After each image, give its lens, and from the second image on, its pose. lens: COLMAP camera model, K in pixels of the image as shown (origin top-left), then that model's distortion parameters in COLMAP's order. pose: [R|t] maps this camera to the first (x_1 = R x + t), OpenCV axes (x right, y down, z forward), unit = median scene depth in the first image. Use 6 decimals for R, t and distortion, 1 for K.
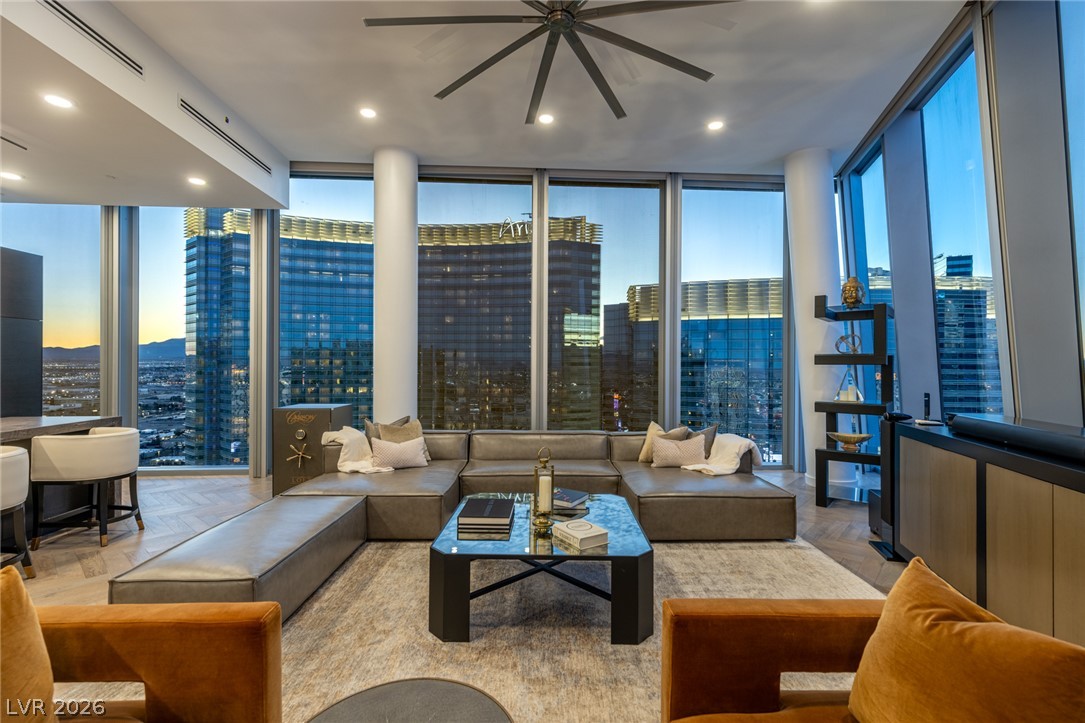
lens RADIAL K [[490.2, 0, 549.5], [0, 490.2, 360.4], [0, 0, 1]] dist [0.005284, -0.001154]
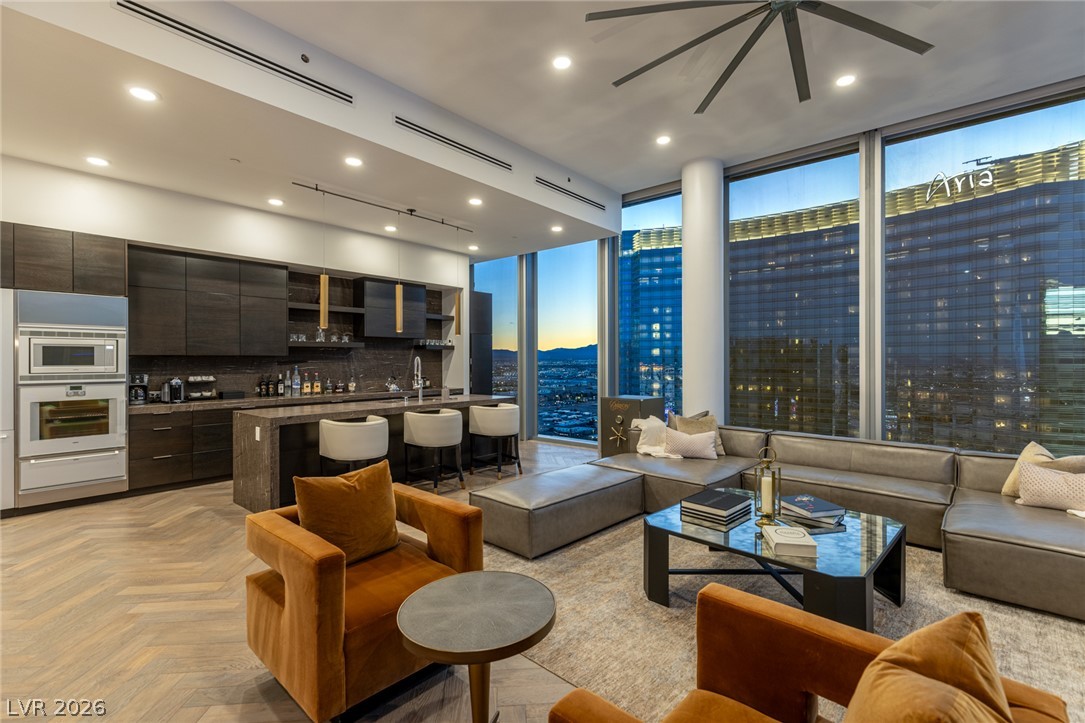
lens RADIAL K [[490.2, 0, 542.8], [0, 490.2, 358.8], [0, 0, 1]] dist [0.005284, -0.001154]
pose [[0.713274, -0.006343, -0.700857, 0.202104], [0.007711, 0.999970, -0.001202, -0.000424], [0.700843, -0.004547, 0.713301, -0.003874]]
